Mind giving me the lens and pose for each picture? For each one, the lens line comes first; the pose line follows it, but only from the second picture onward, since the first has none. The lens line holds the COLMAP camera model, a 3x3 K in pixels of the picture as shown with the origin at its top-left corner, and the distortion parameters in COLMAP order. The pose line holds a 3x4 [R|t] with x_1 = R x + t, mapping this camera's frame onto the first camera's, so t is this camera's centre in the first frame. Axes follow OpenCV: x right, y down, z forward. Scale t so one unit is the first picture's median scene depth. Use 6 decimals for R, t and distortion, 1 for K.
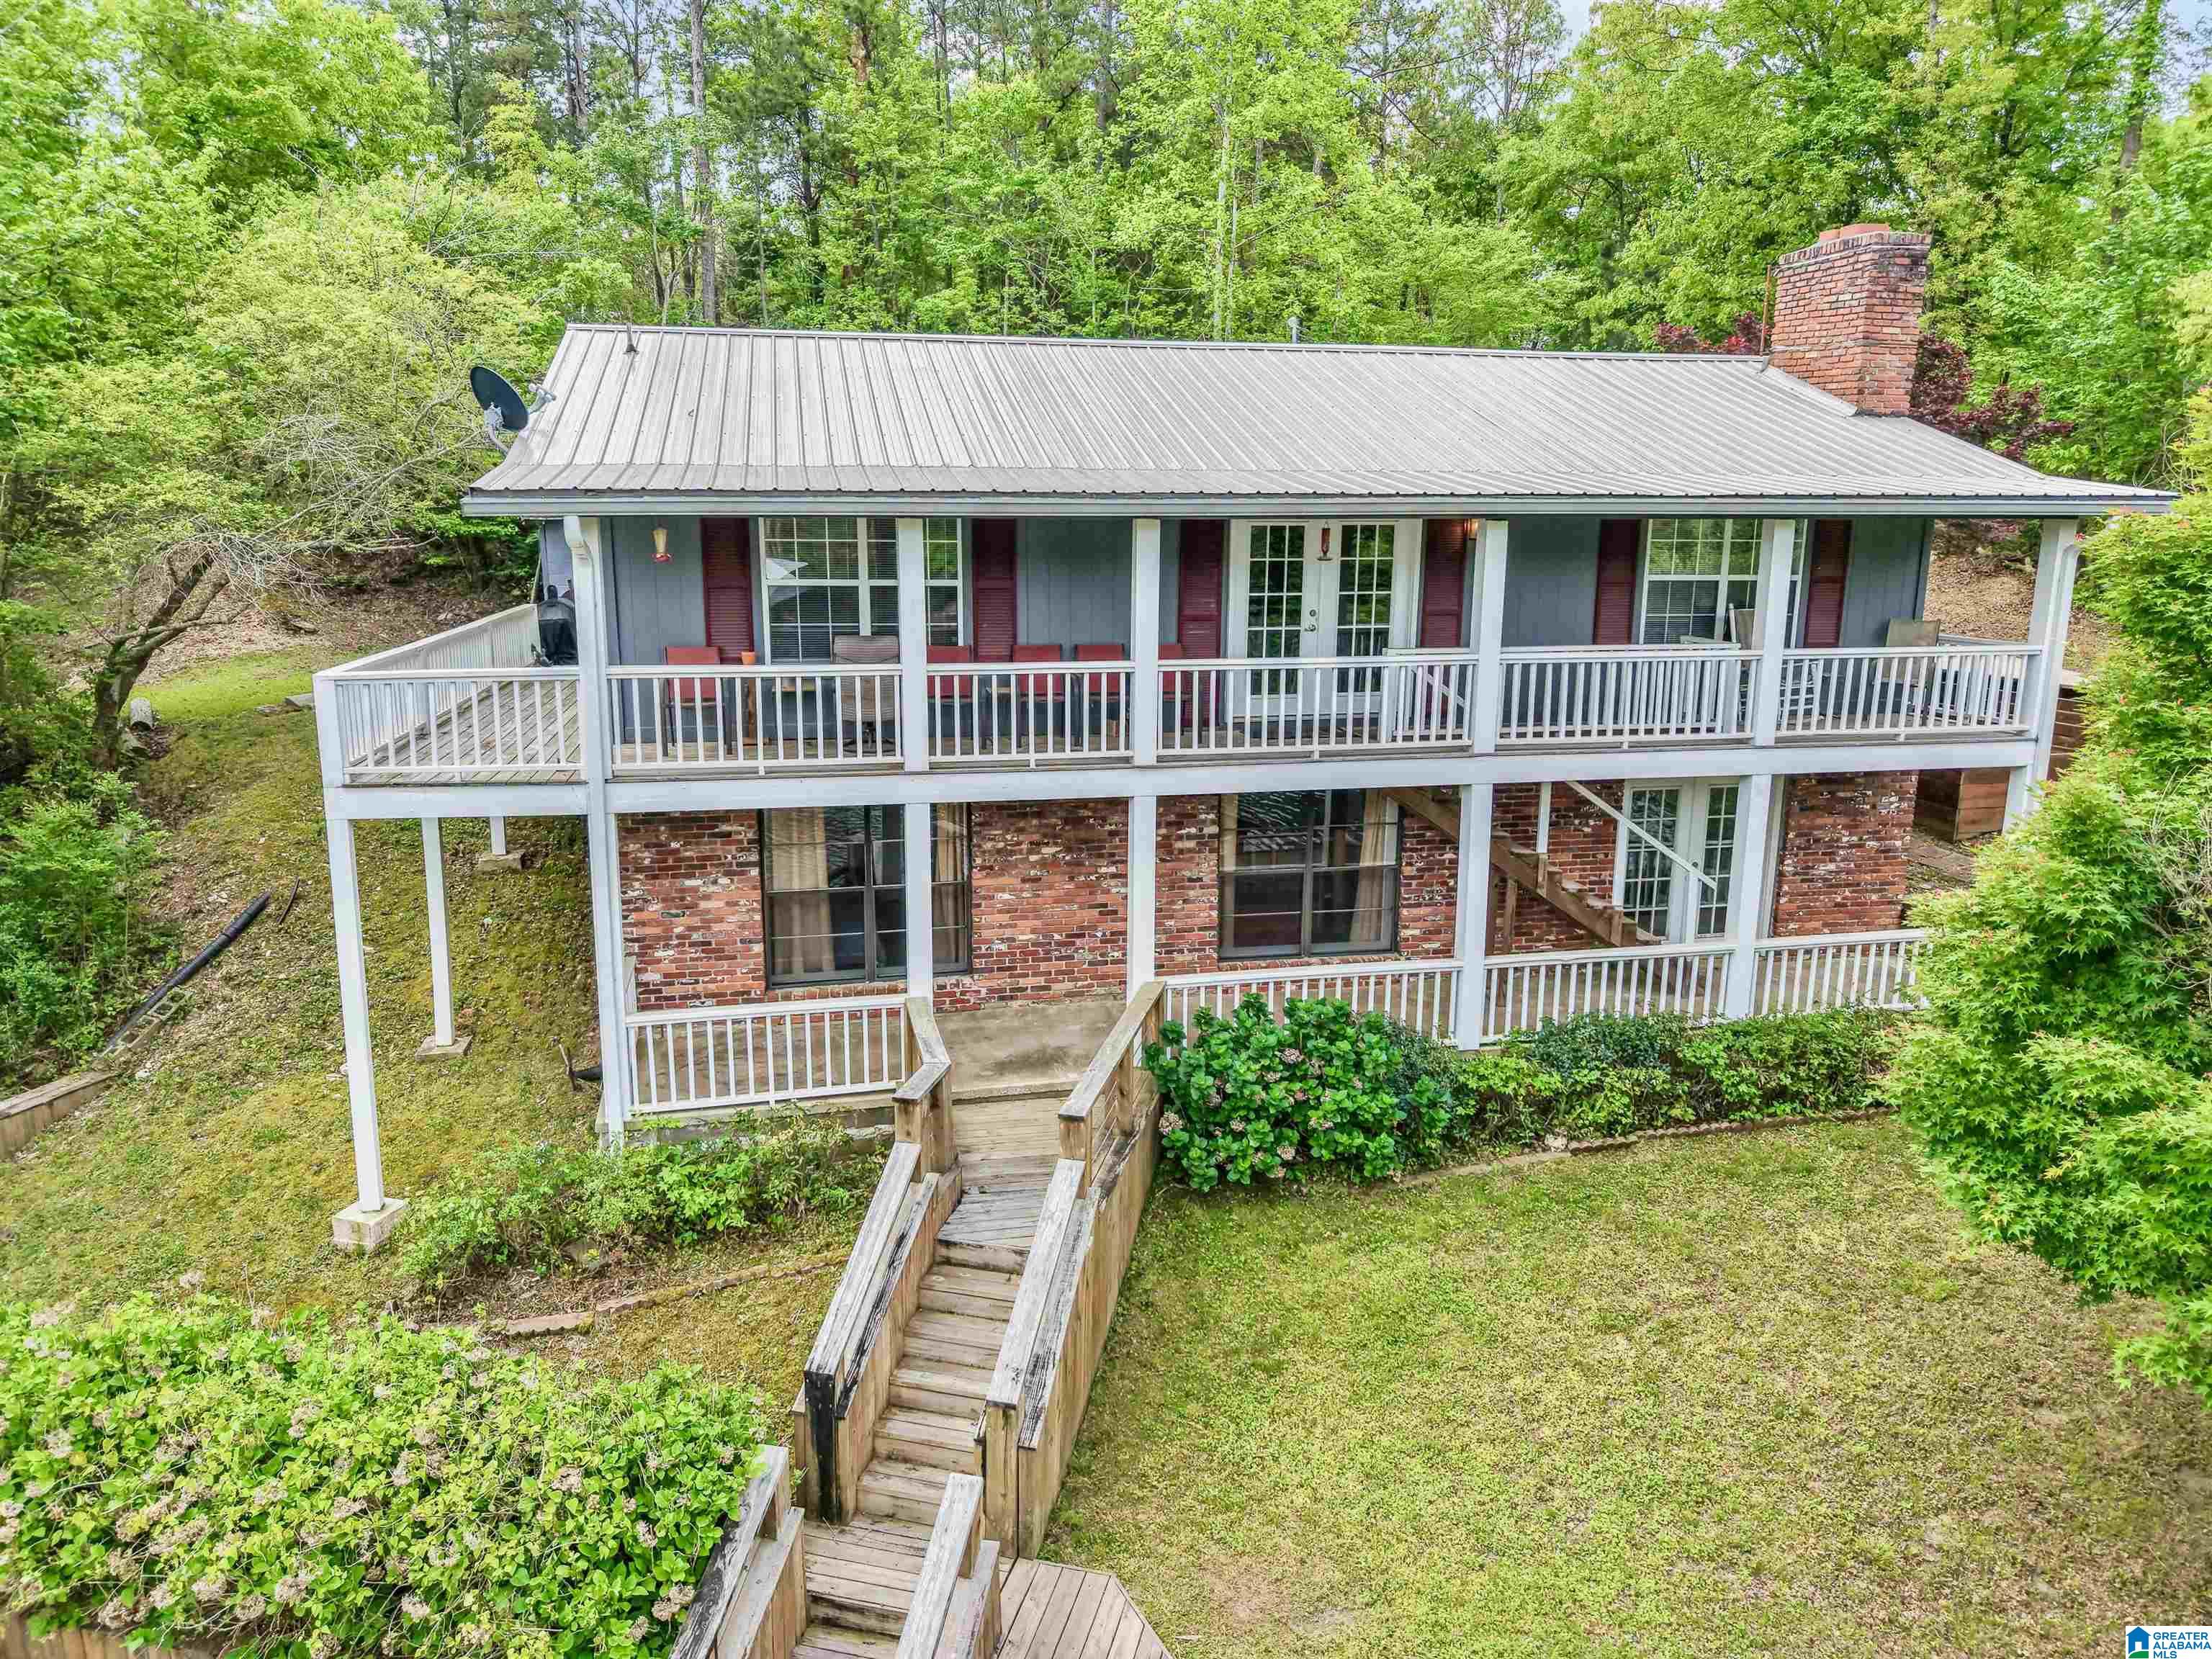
lens RADIAL K [[1526.0, 0, 1098.6], [0, 1526.0, 822.3], [0, 0, 1]] dist [0.008682, -0.006322]
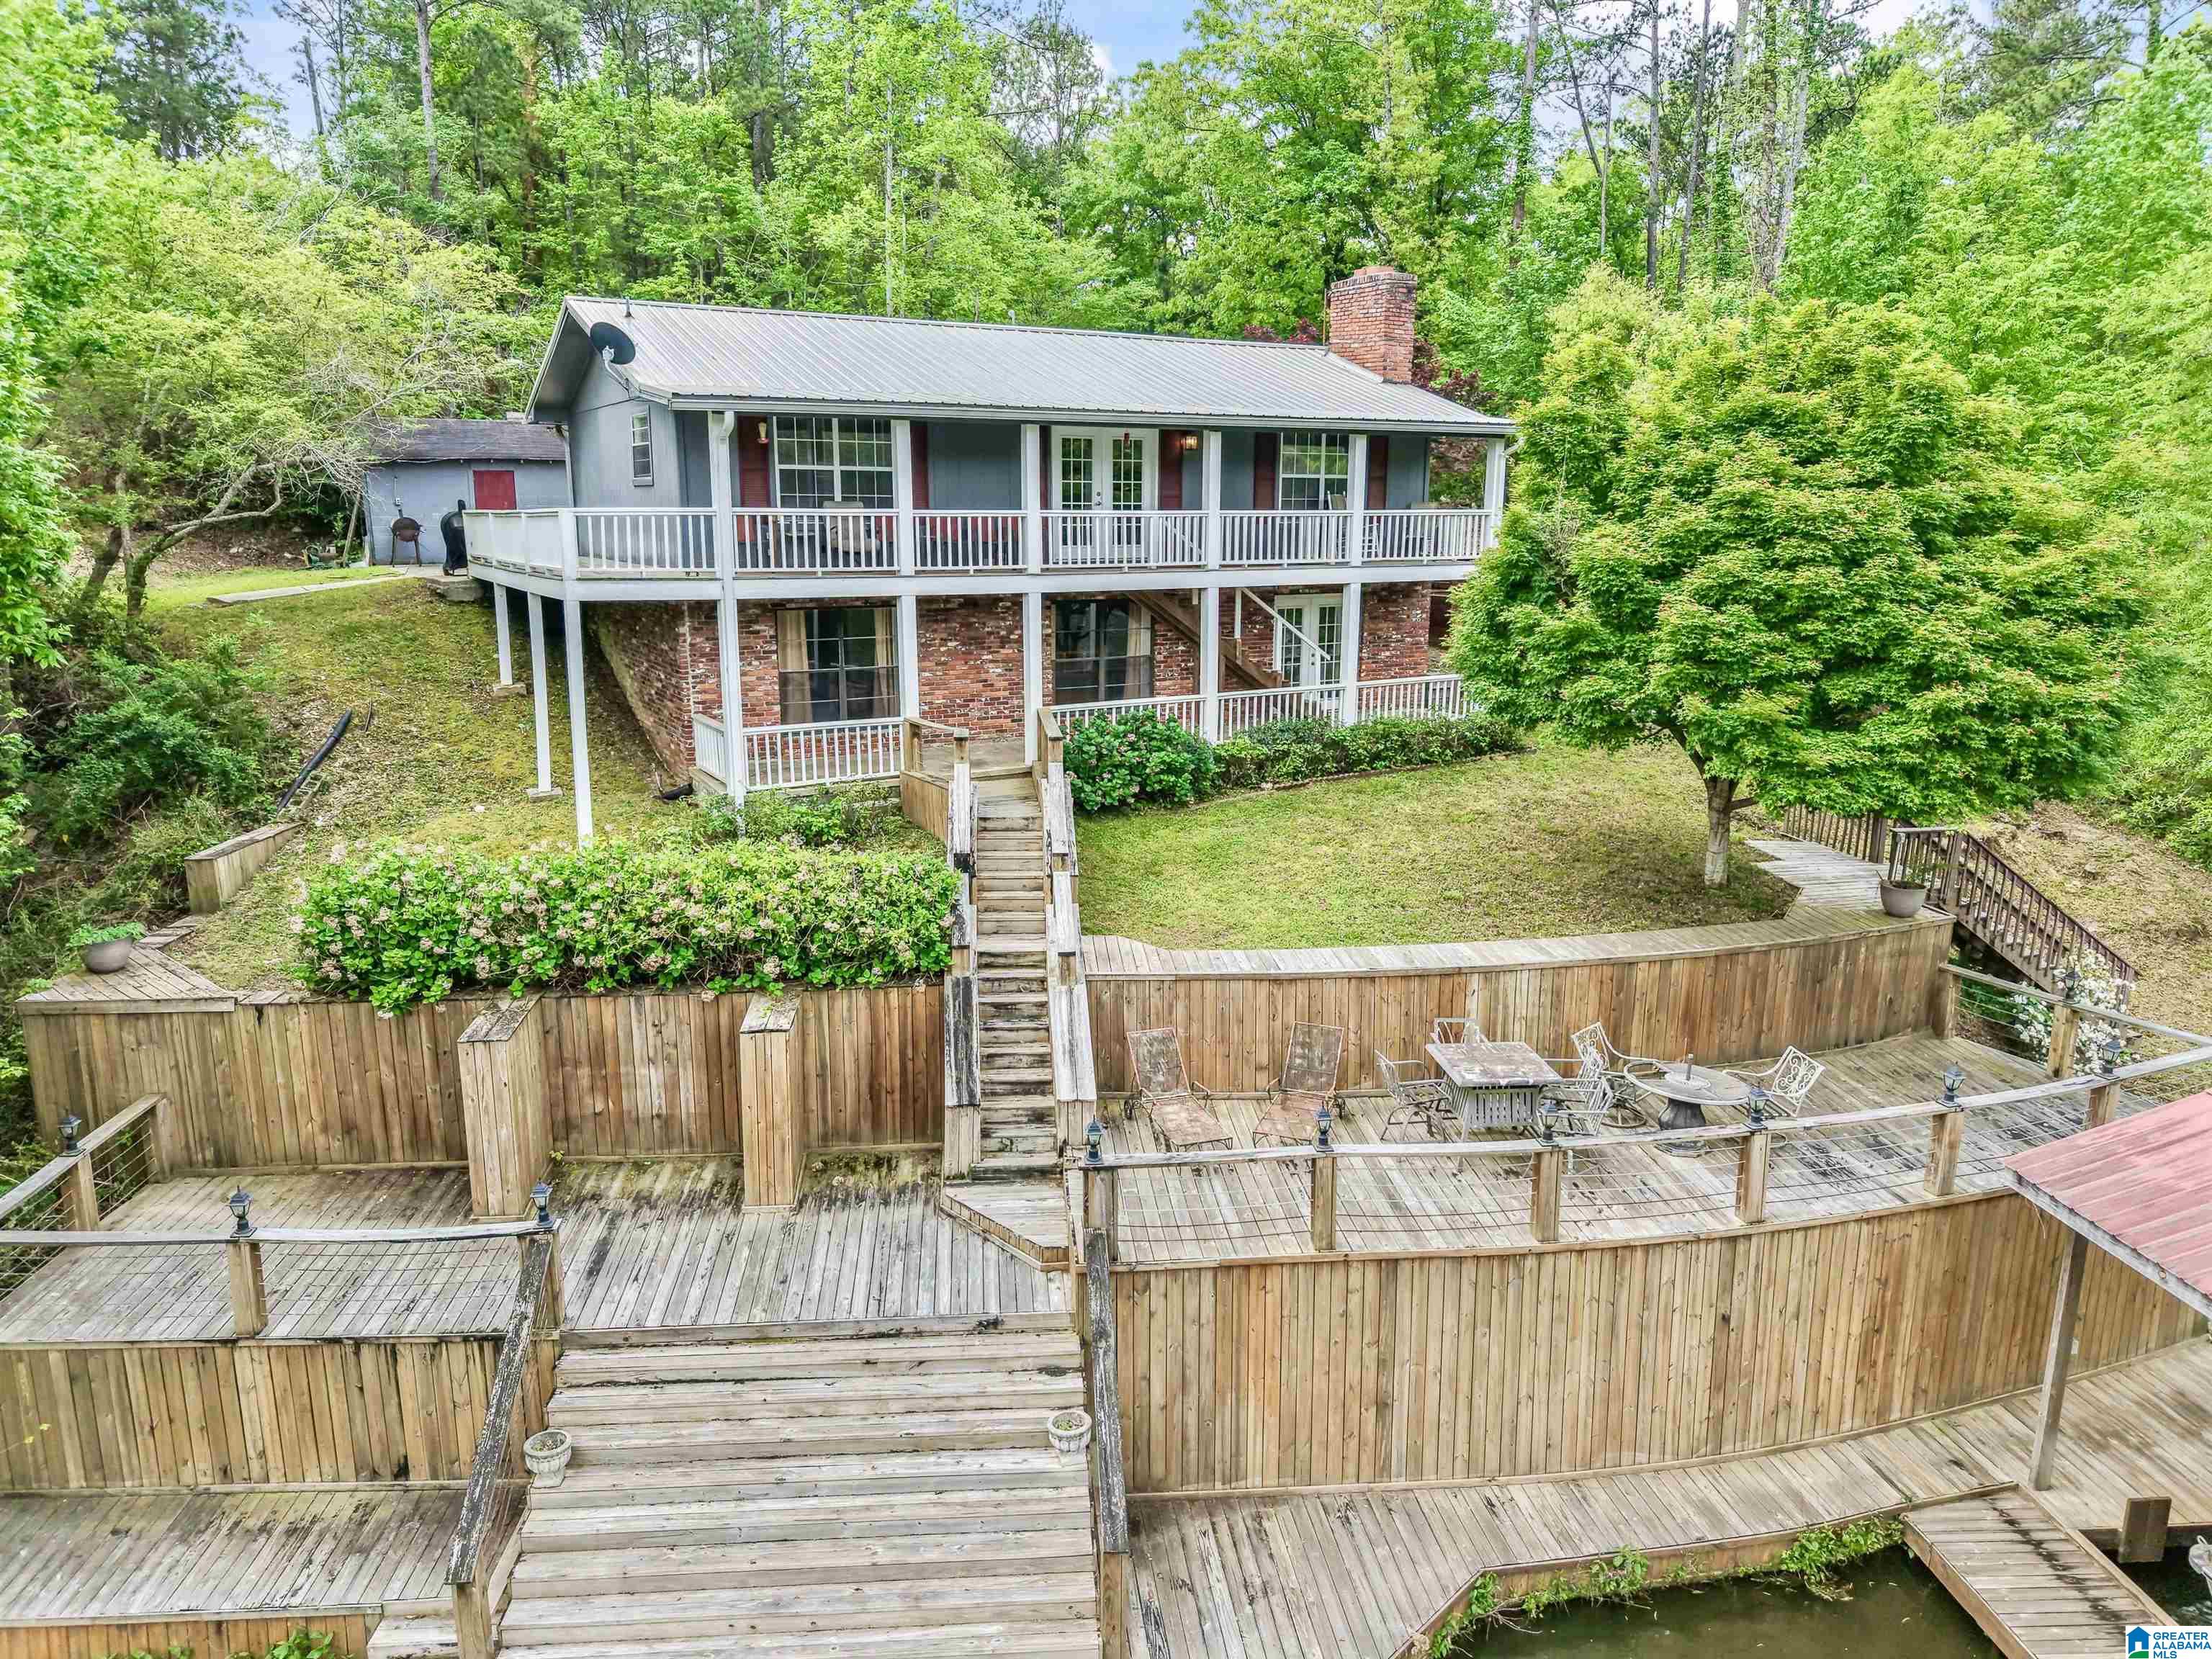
lens RADIAL K [[1549.2, 0, 1106.0], [0, 1549.2, 829.5], [0, 0, 1]] dist [0.006673, 0.000098]
pose [[0.950273, -0.064982, 0.304562, -0.378266], [0.064349, 0.997854, 0.012128, 0.201183], [-0.304697, 0.008074, 0.952415, -0.572883]]
